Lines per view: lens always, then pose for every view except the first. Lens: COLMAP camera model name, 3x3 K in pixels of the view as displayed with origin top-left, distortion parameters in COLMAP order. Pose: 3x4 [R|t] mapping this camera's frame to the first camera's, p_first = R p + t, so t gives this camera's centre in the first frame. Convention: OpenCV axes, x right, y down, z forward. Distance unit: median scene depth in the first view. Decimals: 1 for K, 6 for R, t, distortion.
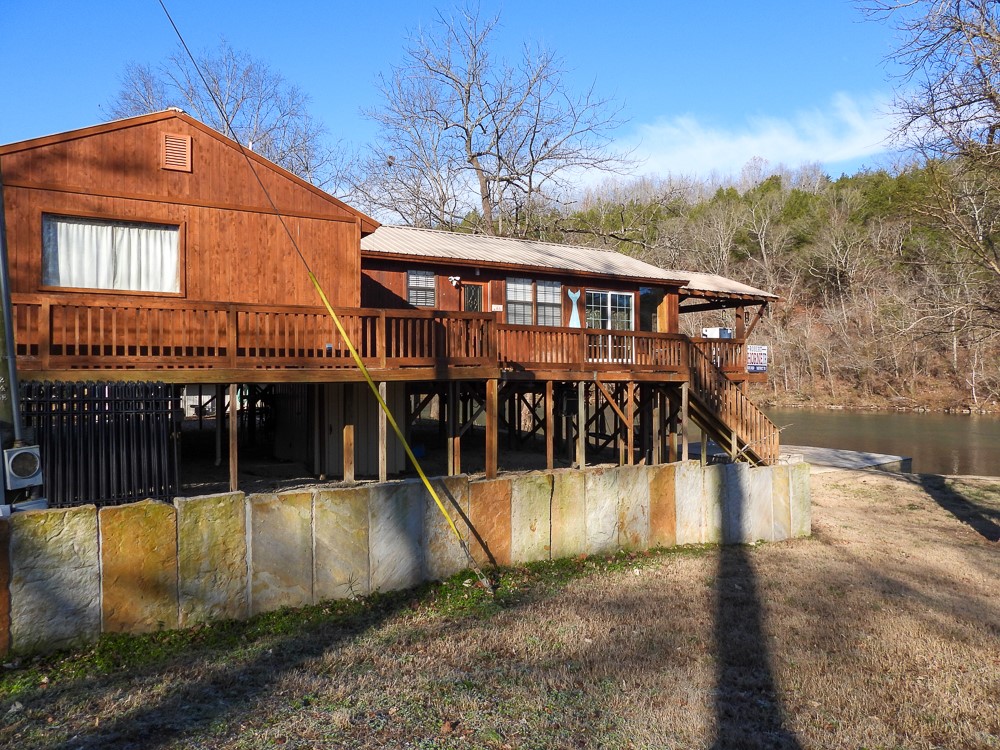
lens RADIAL K [[712.5, 0, 504.3], [0, 712.5, 377.5], [0, 0, 1]] dist [-0.017916, 0.010126]
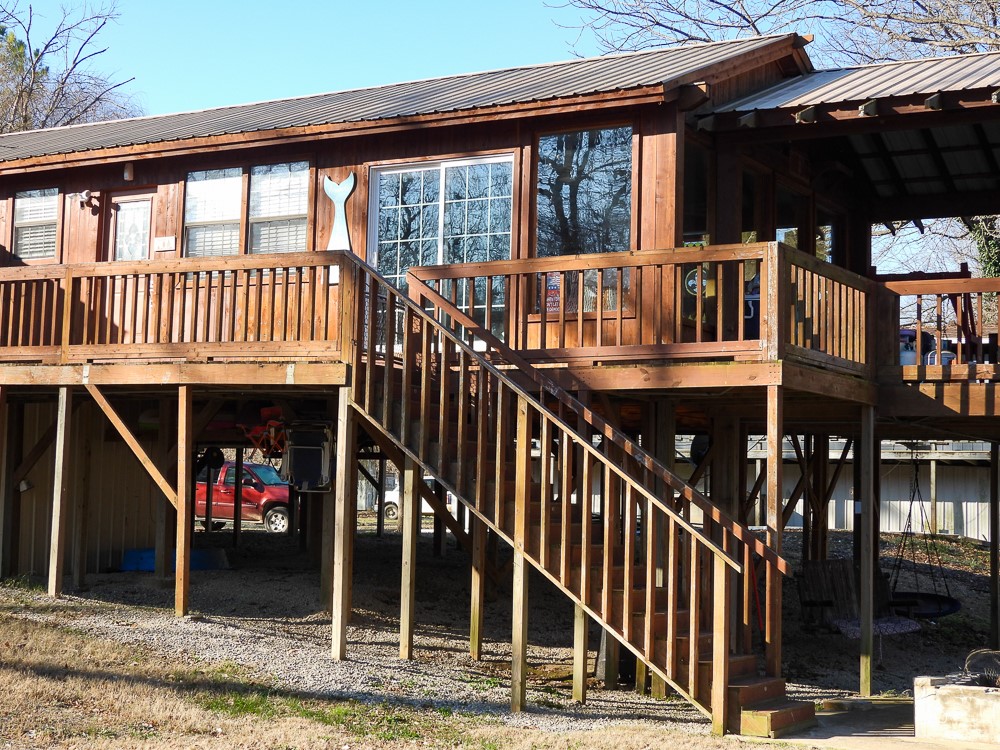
lens RADIAL K [[1636.0, 0, 506.3], [0, 1636.0, 371.6], [0, 0, 1]] dist [-0.010226, 0.000000]
pose [[0.474566, -0.057549, -0.878337, 1.554585], [-0.027666, 0.996392, -0.080232, 0.094770], [0.879785, 0.062375, 0.471262, 1.092730]]
